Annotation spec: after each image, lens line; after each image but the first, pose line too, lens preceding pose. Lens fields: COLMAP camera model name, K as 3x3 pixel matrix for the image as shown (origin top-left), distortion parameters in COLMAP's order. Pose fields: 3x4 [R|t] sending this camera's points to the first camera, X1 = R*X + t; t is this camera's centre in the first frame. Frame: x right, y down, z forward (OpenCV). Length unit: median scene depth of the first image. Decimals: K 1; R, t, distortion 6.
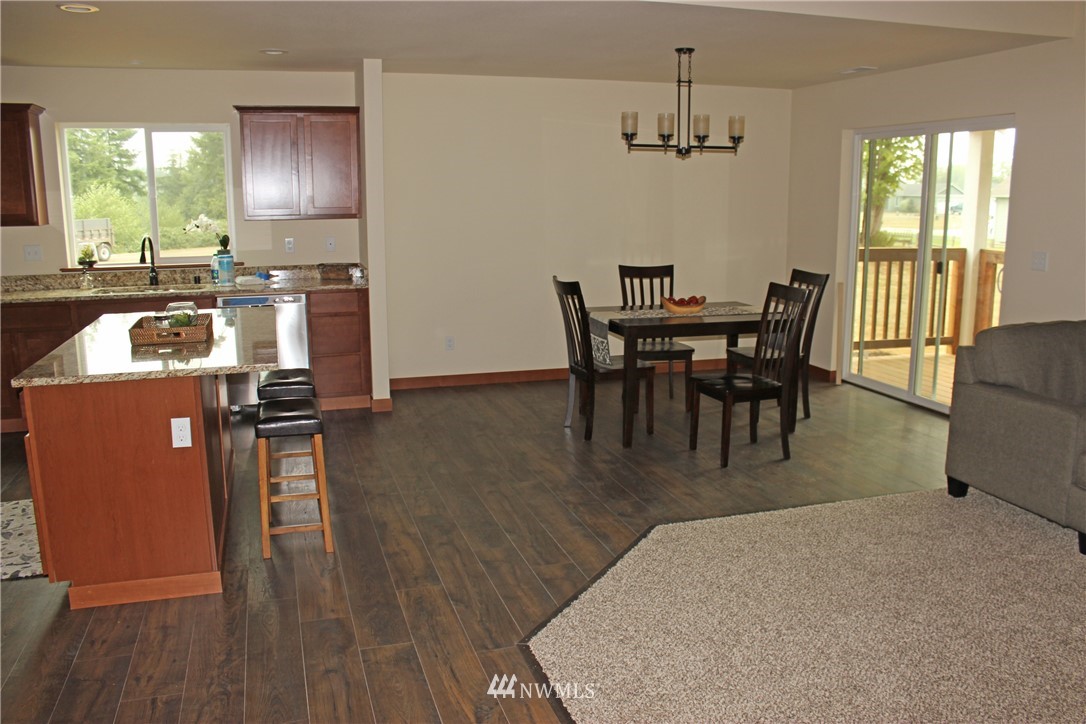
lens RADIAL K [[909.4, 0, 542.7], [0, 909.4, 367.4], [0, 0, 1]] dist [-0.172228, 0.176346]
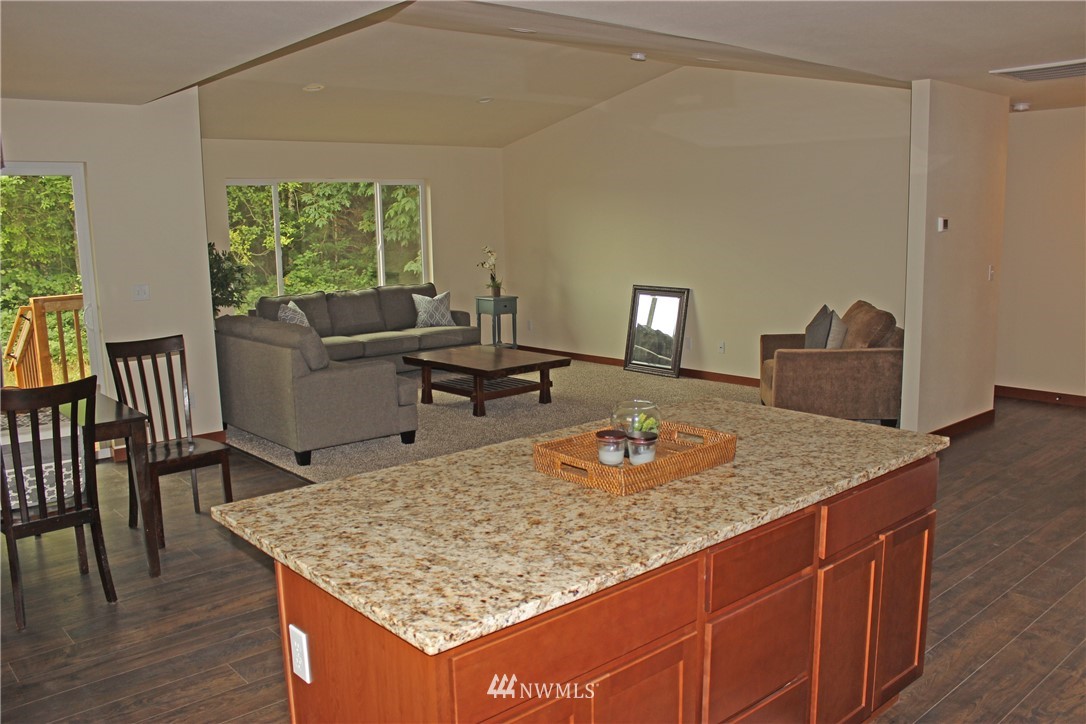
lens RADIAL K [[909.4, 0, 542.7], [0, 909.4, 367.4], [0, 0, 1]] dist [-0.172228, 0.176346]
pose [[-0.415111, -0.133093, 0.899983, -0.601169], [0.197680, 0.952411, 0.232025, -0.162381], [-0.888035, 0.274224, -0.369046, 0.822231]]
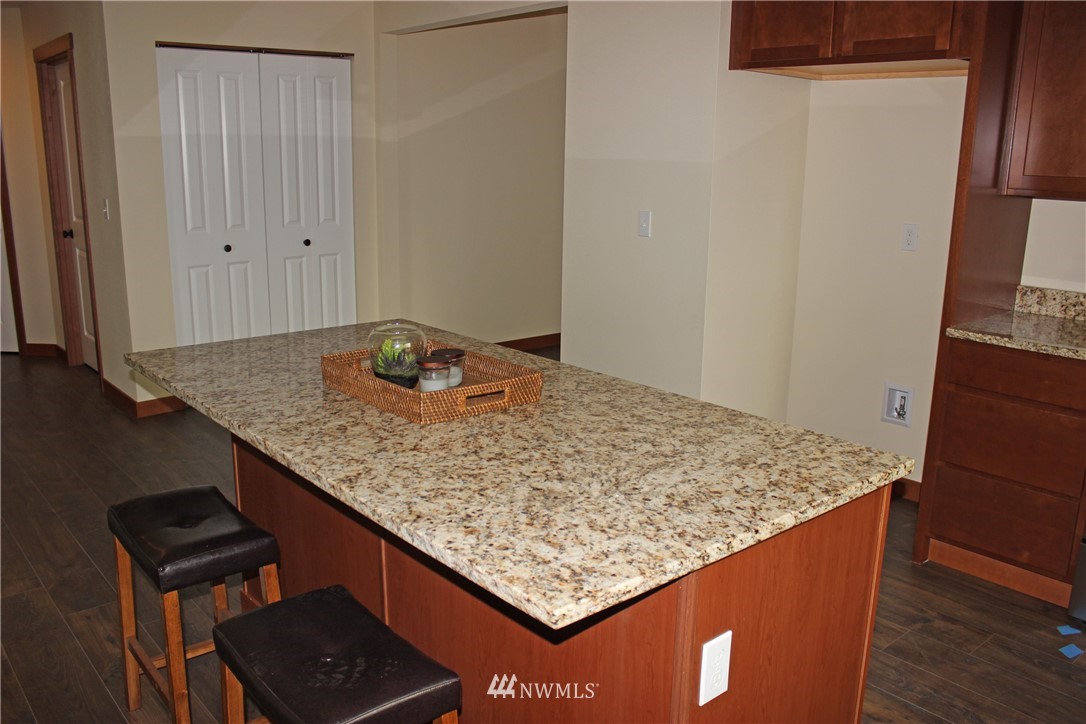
lens RADIAL K [[909.4, 0, 542.7], [0, 909.4, 367.4], [0, 0, 1]] dist [-0.172228, 0.176346]
pose [[-0.915375, 0.087920, -0.392885, -0.176847], [-0.084134, 0.912544, 0.400232, -0.174532], [0.393713, 0.399417, -0.827923, 0.954327]]
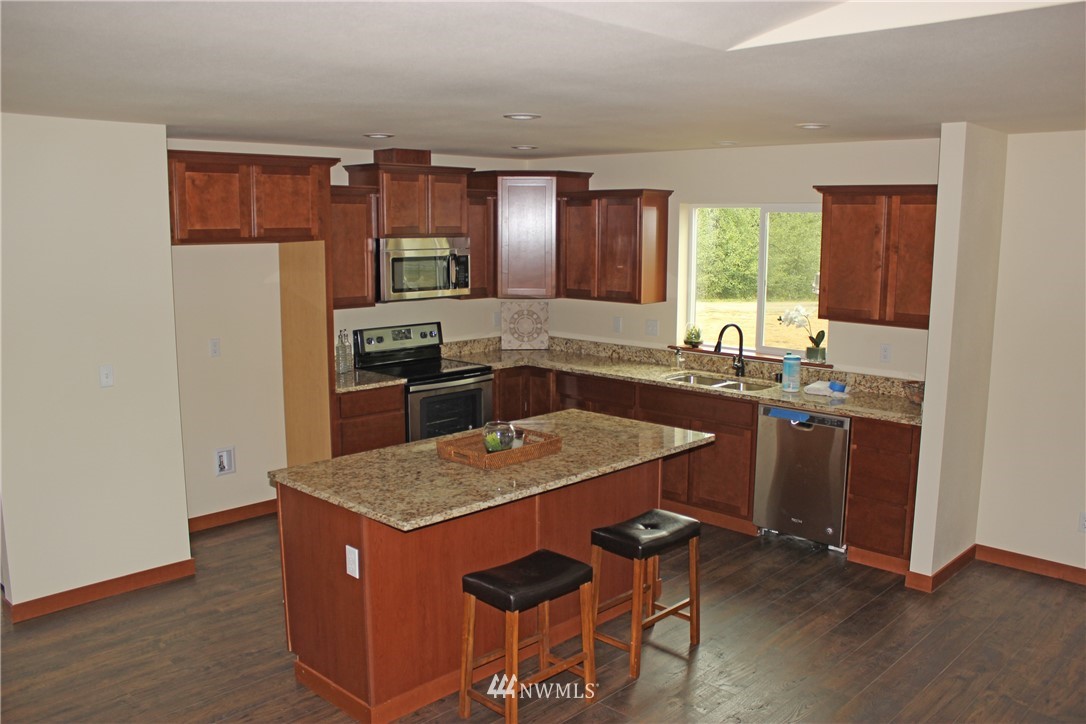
lens RADIAL K [[909.4, 0, 542.7], [0, 909.4, 367.4], [0, 0, 1]] dist [-0.172228, 0.176346]
pose [[0.486401, 0.142631, -0.862015, 0.285831], [-0.172768, 0.982807, 0.065132, -0.130809], [0.856484, 0.117248, 0.502680, 0.350562]]
